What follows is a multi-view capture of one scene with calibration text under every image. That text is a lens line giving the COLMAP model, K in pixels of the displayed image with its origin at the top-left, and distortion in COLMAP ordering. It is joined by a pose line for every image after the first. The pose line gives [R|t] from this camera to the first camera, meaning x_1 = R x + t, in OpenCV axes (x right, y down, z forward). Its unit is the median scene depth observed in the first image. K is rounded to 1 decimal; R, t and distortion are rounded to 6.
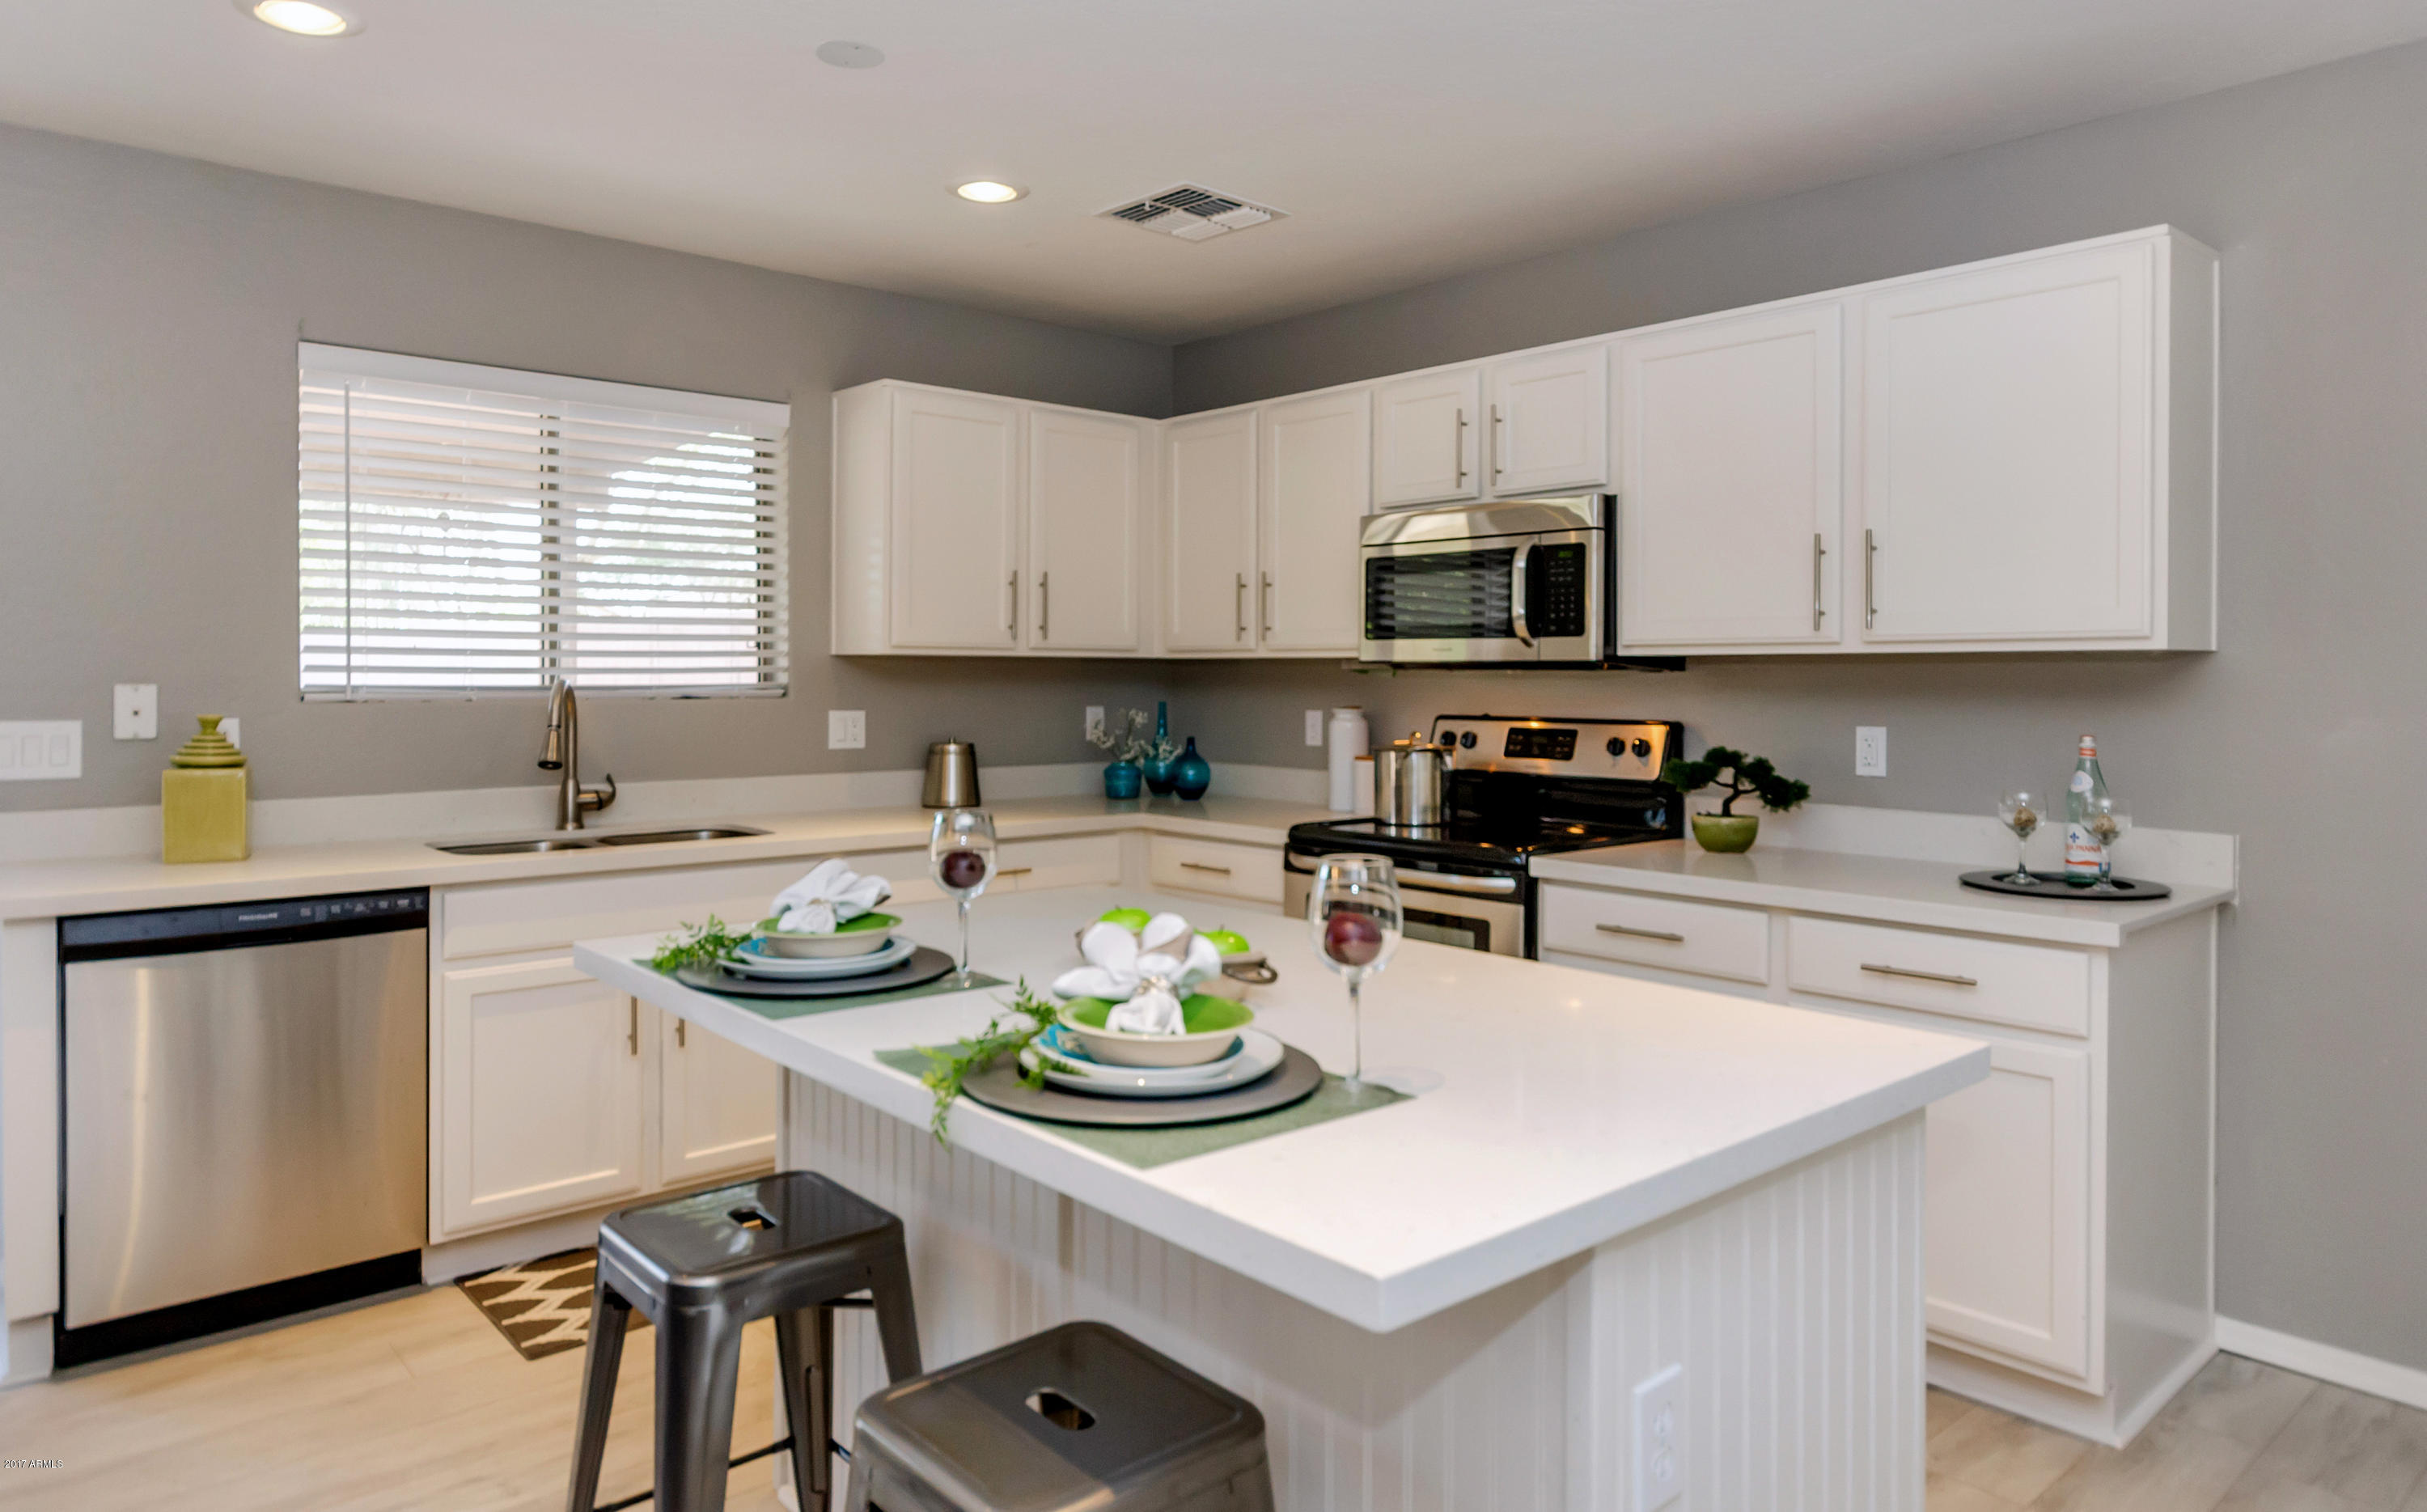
lens RADIAL K [[1500.4, 0, 1192.2], [0, 1500.4, 674.7], [0, 0, 1]] dist [-0.002695, -0.000914]
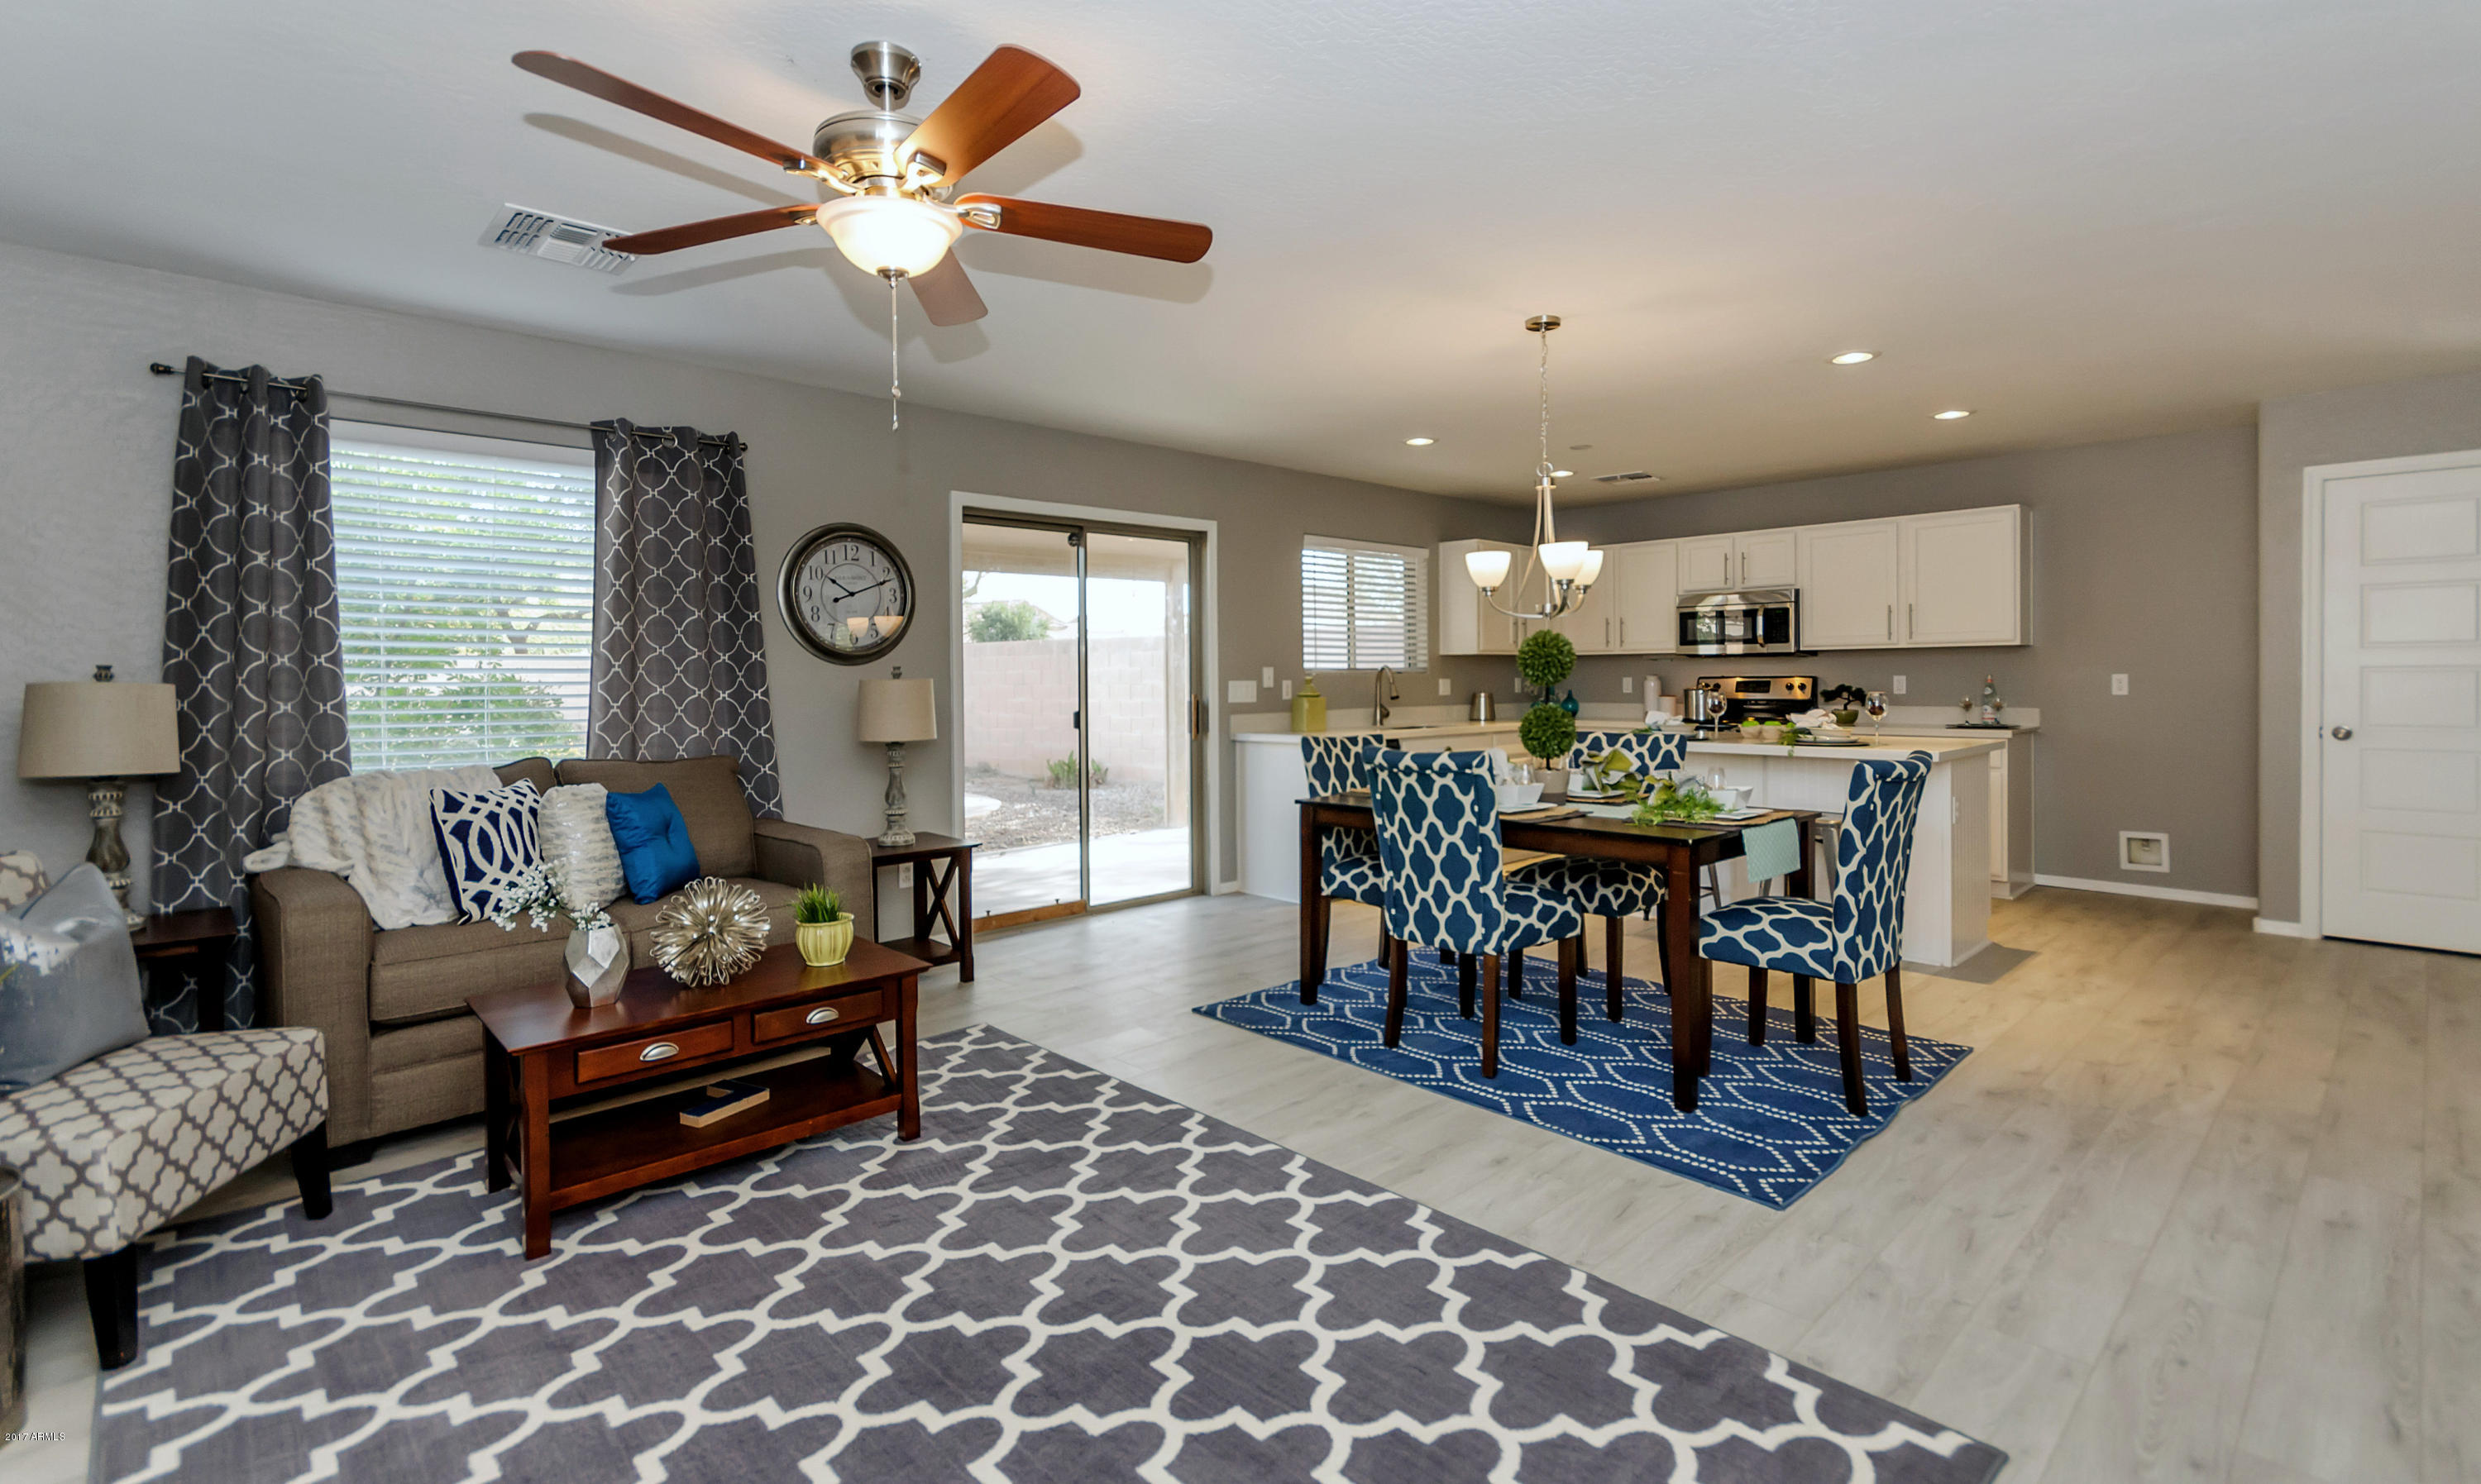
lens RADIAL K [[1137.0, 0, 1240.3], [0, 1137.0, 688.2], [0, 0, 1]] dist [0.012812, -0.000309]
pose [[0.998931, -0.013359, 0.044244, -0.723350], [0.012922, 0.999865, 0.010144, 0.019071], [-0.044374, -0.009561, 0.998969, -0.872224]]
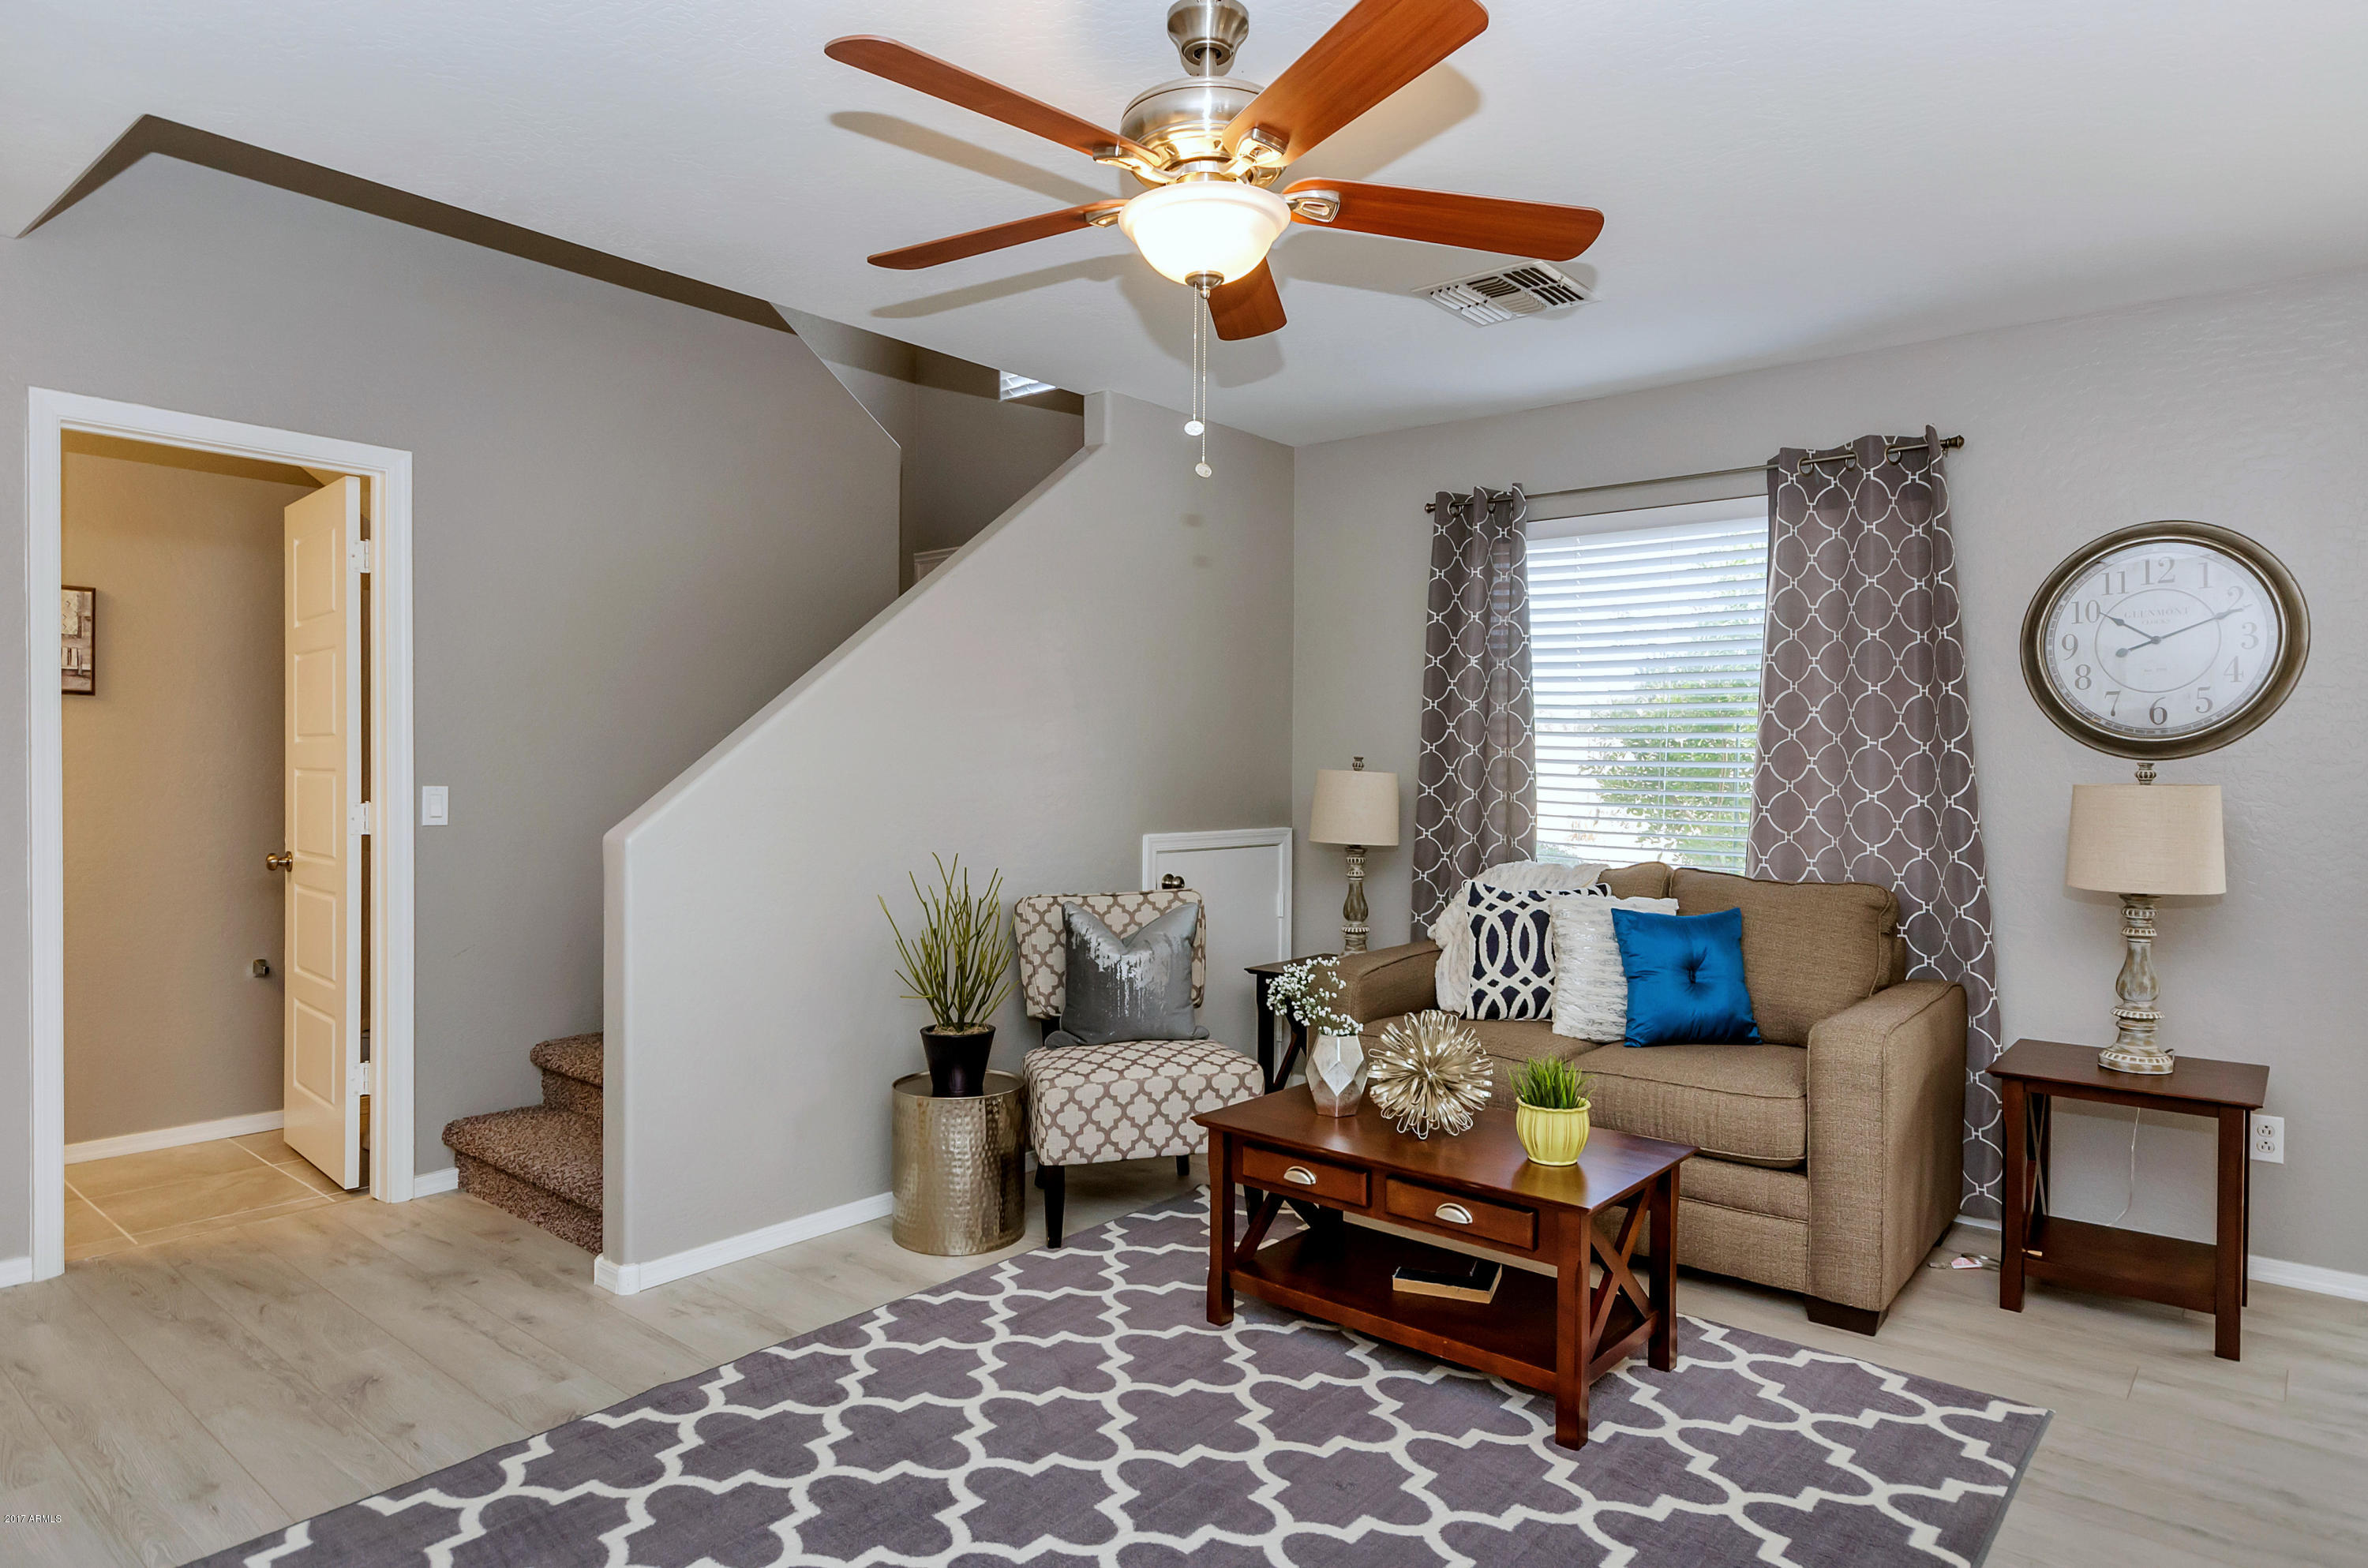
lens RADIAL K [[1357.3, 0, 1184.0], [0, 1357.3, 784.0], [0, 0, 1]] dist [-0.009278, -0.000729]
pose [[0.154445, 0.012710, -0.987920, -0.304443], [-0.009414, 0.999891, 0.011392, 0.012767], [0.987957, 0.007541, 0.154548, -0.351935]]
